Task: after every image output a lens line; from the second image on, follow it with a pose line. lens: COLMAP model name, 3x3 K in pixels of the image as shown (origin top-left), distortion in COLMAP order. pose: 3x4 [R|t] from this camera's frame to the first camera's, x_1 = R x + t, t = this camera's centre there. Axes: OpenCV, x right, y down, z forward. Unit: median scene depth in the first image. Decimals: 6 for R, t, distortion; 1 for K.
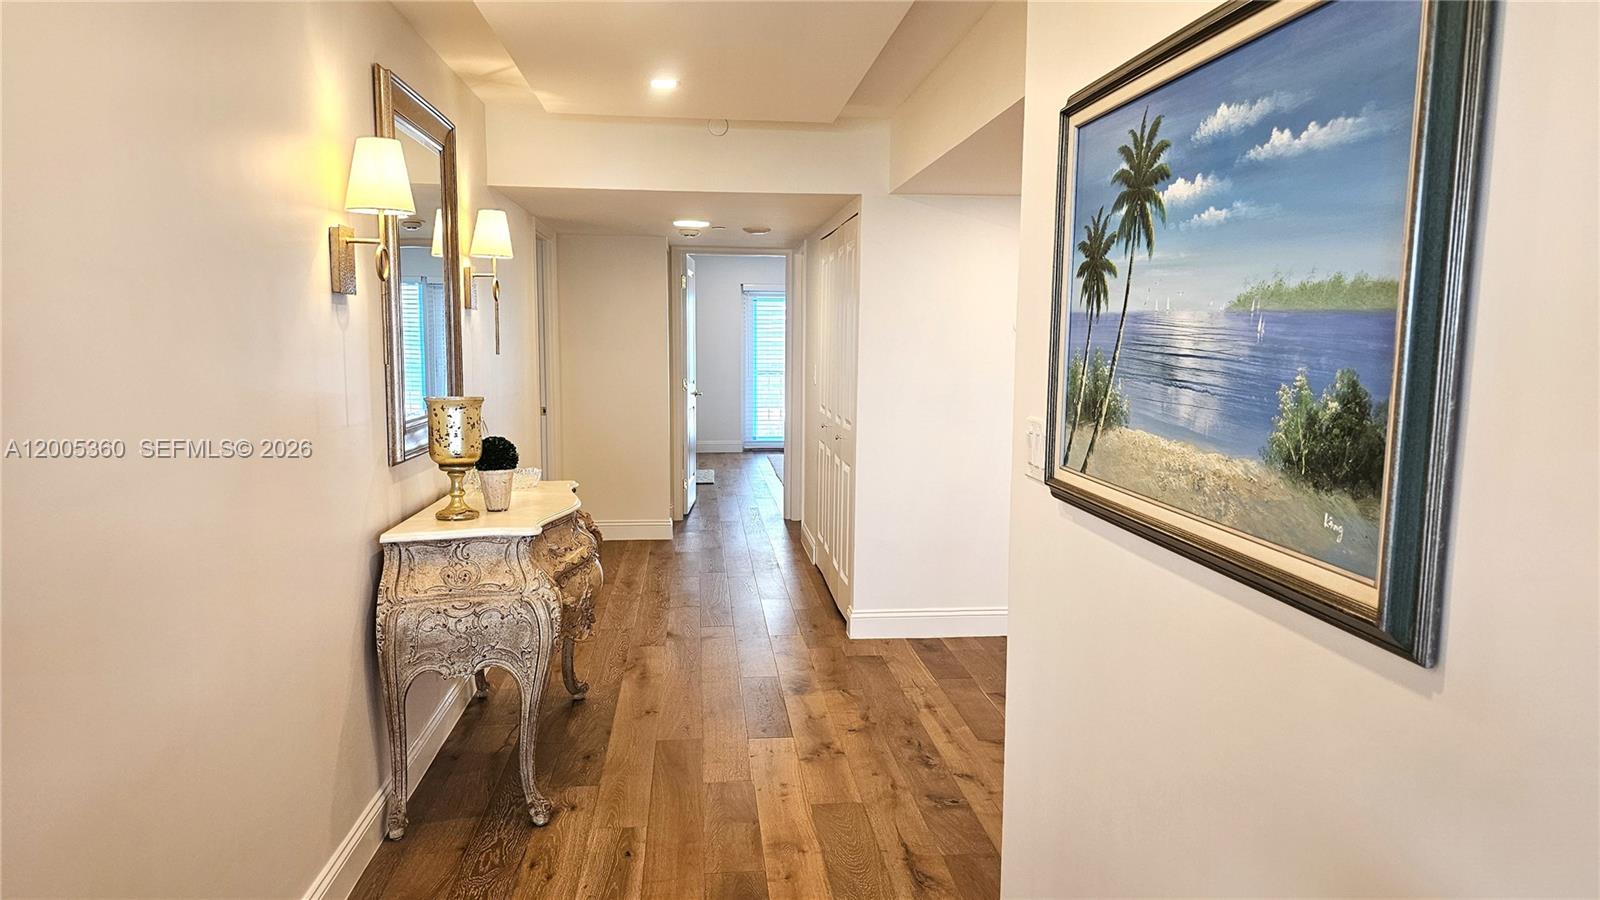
lens RADIAL K [[985.1, 0, 800.0], [0, 985.1, 450.0], [0, 0, 1]] dist [-0.000170, -0.000039]
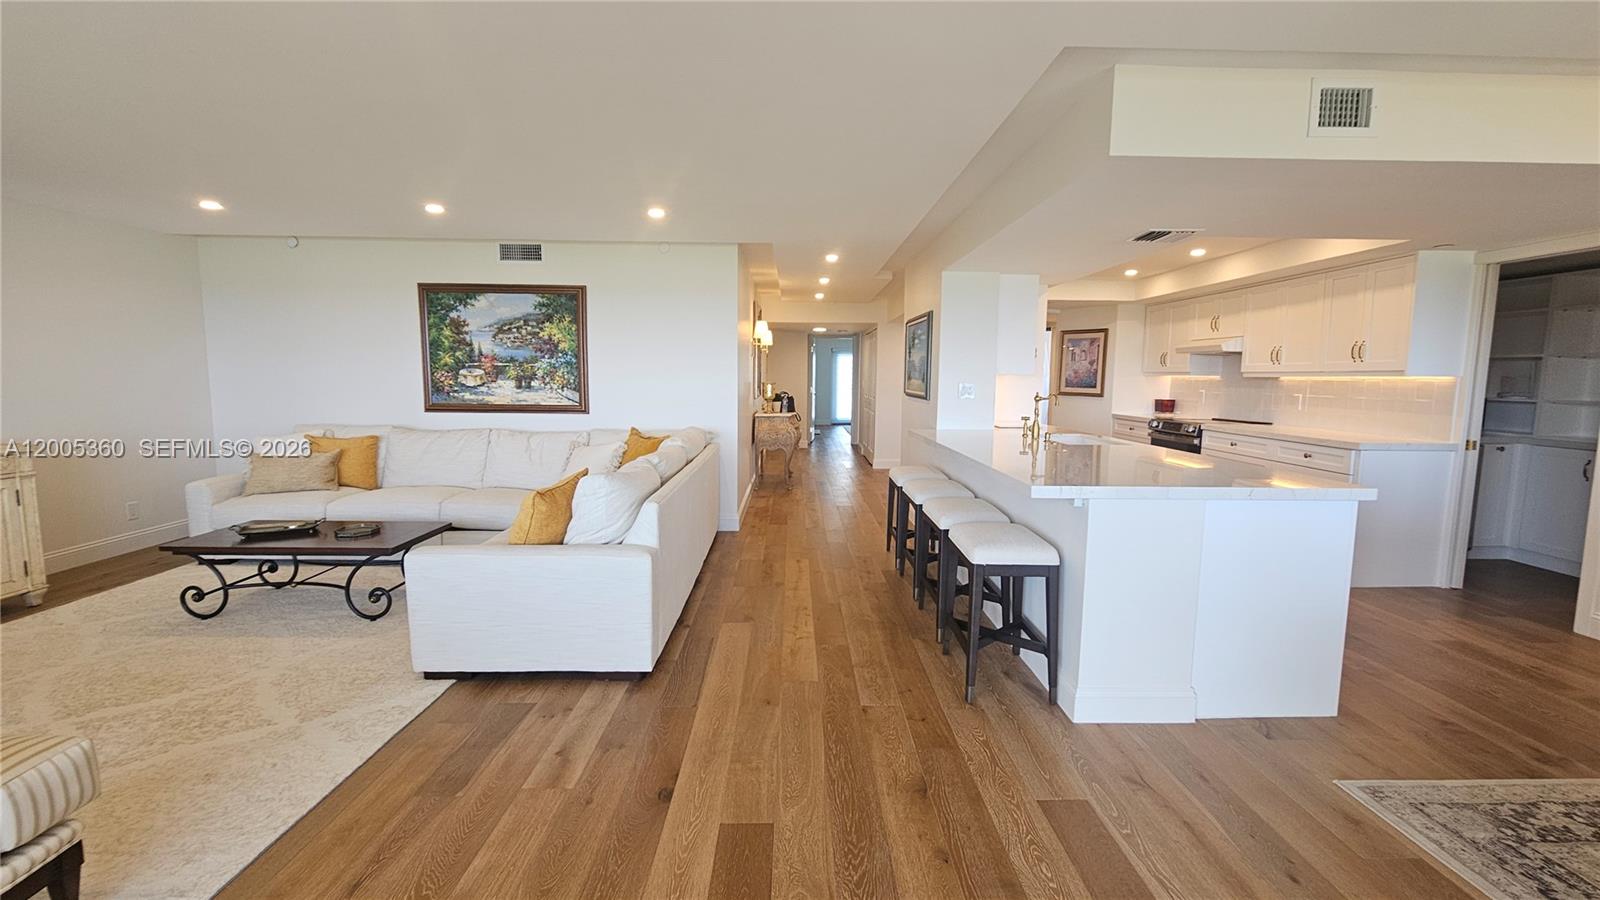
lens RADIAL K [[666.3, 0, 800.0], [0, 666.3, 450.0], [0, 0, 1]] dist [-0.000310, -0.000090]
pose [[0.995906, 0.012037, -0.089595, 0.009254], [-0.012815, 0.999885, -0.008104, 0.140112], [0.089487, 0.009219, 0.995945, -0.965676]]
